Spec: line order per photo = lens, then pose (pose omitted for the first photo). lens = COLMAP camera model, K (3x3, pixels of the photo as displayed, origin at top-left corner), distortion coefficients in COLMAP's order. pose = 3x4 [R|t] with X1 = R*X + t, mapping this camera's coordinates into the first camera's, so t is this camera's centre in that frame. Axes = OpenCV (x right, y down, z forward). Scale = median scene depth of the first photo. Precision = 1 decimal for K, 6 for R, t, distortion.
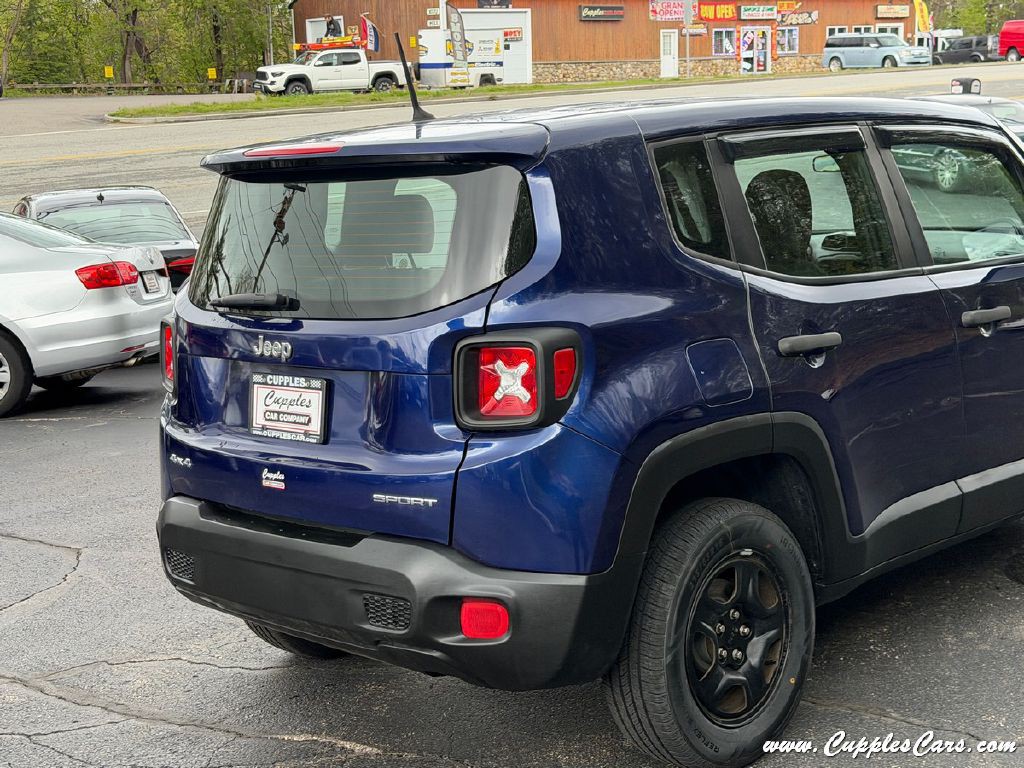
lens RADIAL K [[1556.9, 0, 492.6], [0, 1556.9, 385.1], [0, 0, 1]] dist [0.186854, -0.346492]
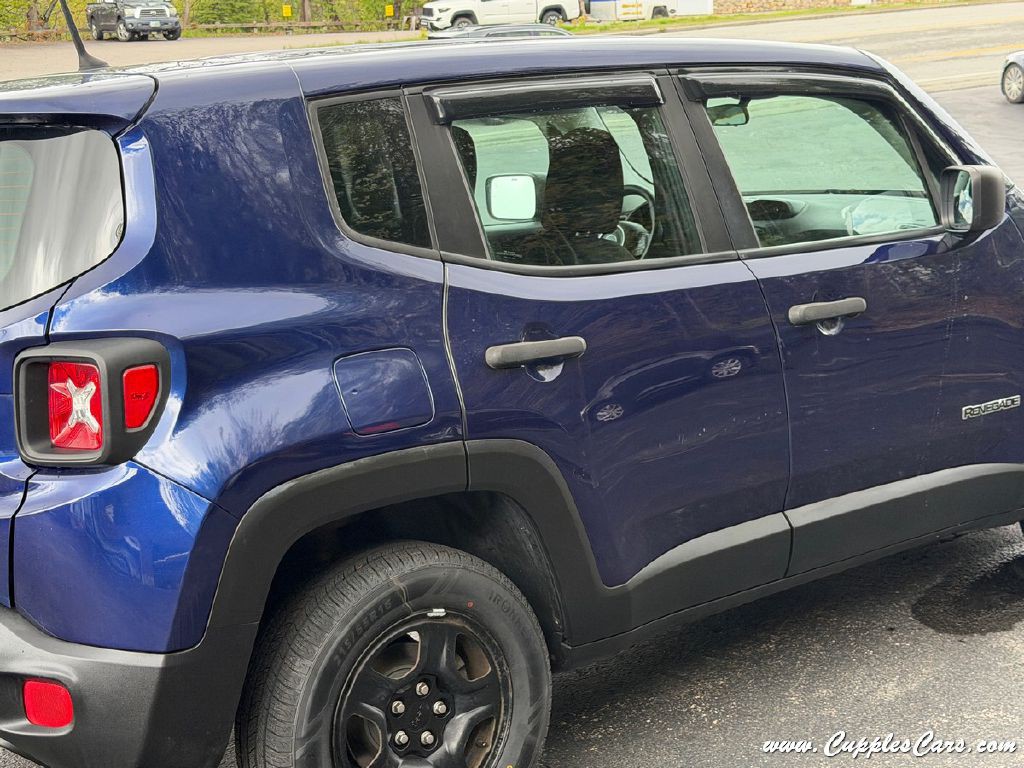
lens RADIAL K [[1556.9, 0, 492.6], [0, 1556.9, 385.1], [0, 0, 1]] dist [0.186854, -0.346492]
pose [[0.992391, 0.015940, -0.122094, 0.218098], [-0.011031, 0.999107, 0.040776, -0.032889], [0.122635, -0.039119, 0.991681, 0.161875]]
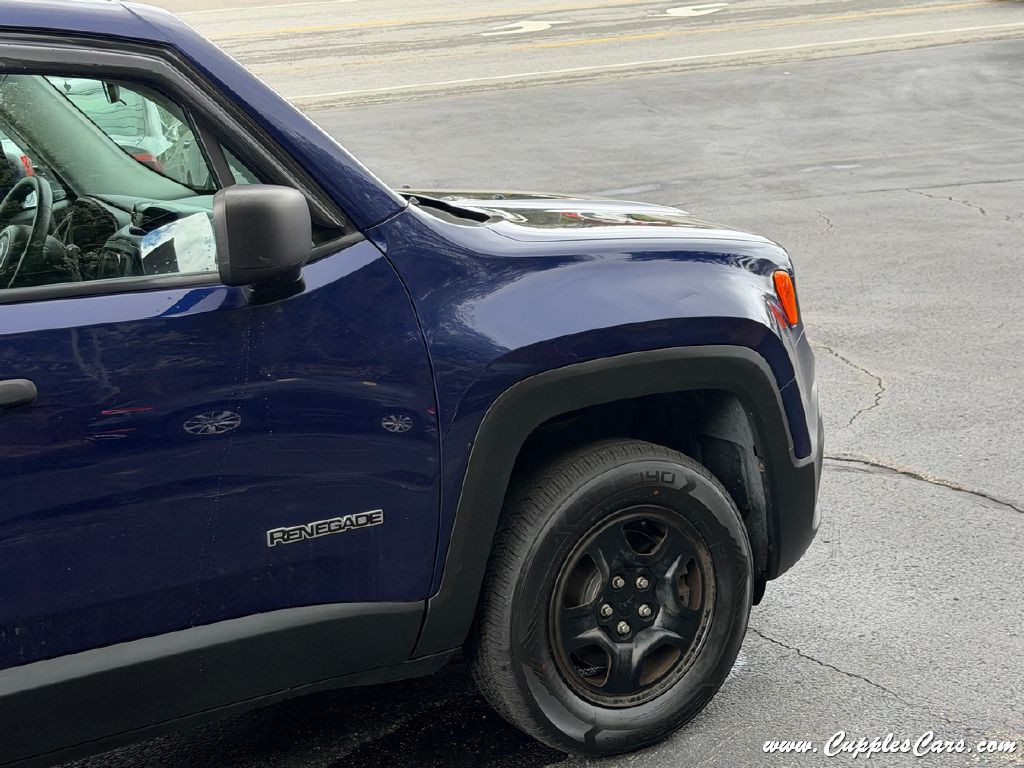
lens RADIAL K [[1556.9, 0, 492.6], [0, 1556.9, 385.1], [0, 0, 1]] dist [0.186854, -0.346492]
pose [[0.974338, 0.059530, -0.217074, 0.551966], [-0.042021, 0.995545, 0.084404, -0.092796], [0.221131, -0.073117, 0.972499, 0.467145]]
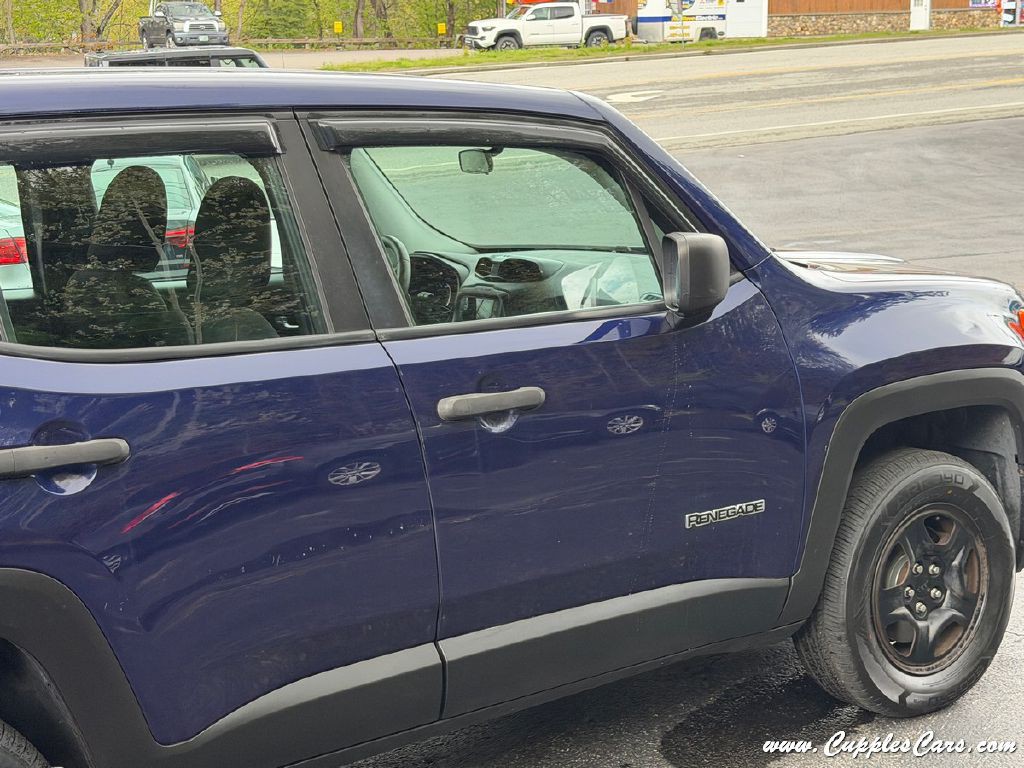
lens RADIAL K [[1556.9, 0, 492.6], [0, 1556.9, 385.1], [0, 0, 1]] dist [0.186854, -0.346492]
pose [[0.986363, 0.039726, -0.159720, 0.380293], [-0.035264, 0.998907, 0.030674, -0.065257], [0.160764, -0.024623, 0.986686, 0.305403]]
